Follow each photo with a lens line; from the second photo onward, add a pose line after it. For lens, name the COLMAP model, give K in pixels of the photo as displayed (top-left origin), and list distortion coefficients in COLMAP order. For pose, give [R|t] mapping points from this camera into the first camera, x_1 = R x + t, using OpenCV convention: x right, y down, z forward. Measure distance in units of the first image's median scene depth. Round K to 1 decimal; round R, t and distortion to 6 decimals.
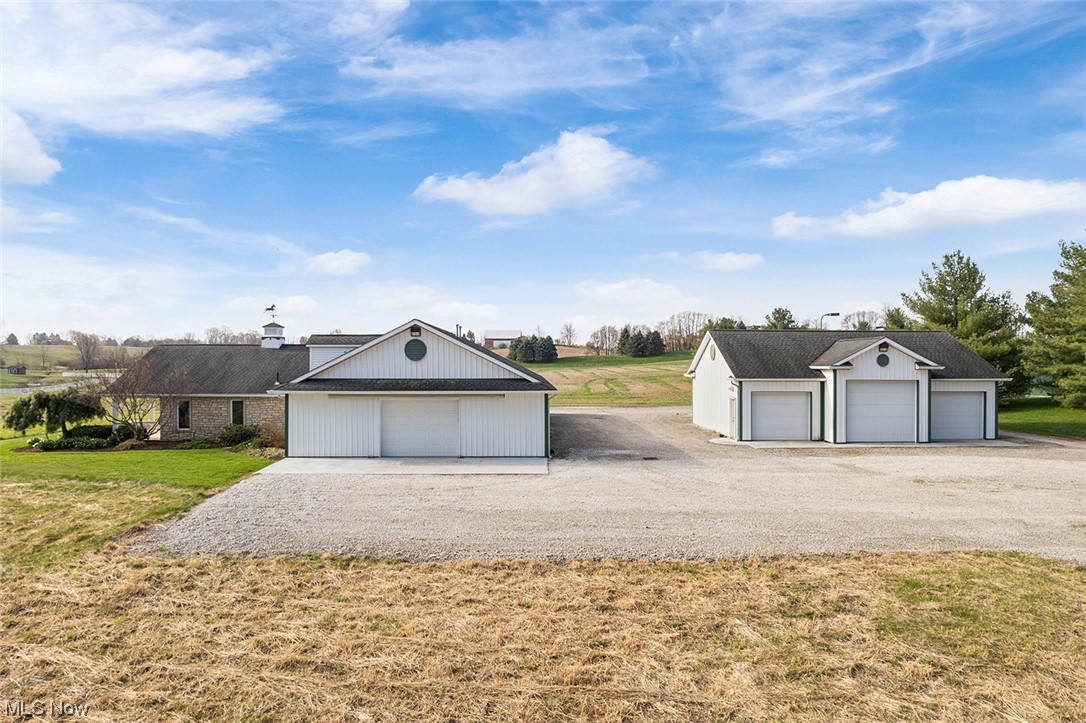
lens RADIAL K [[687.2, 0, 553.8], [0, 687.2, 367.5], [0, 0, 1]] dist [-0.004365, 0.000714]
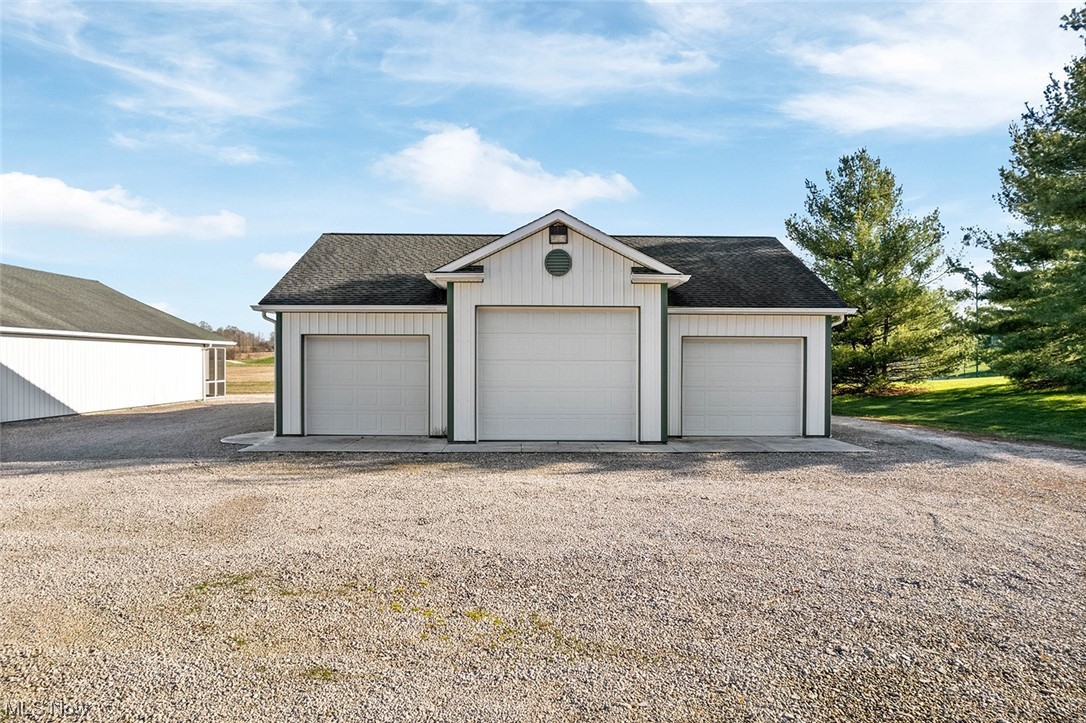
lens RADIAL K [[687.2, 0, 542.0], [0, 687.2, 363.4], [0, 0, 1]] dist [-0.004365, 0.000714]
pose [[0.999966, 0.005189, -0.006430, 0.292359], [-0.005108, 0.999907, 0.012615, 0.031455], [0.006495, -0.012582, 0.999900, 0.336711]]
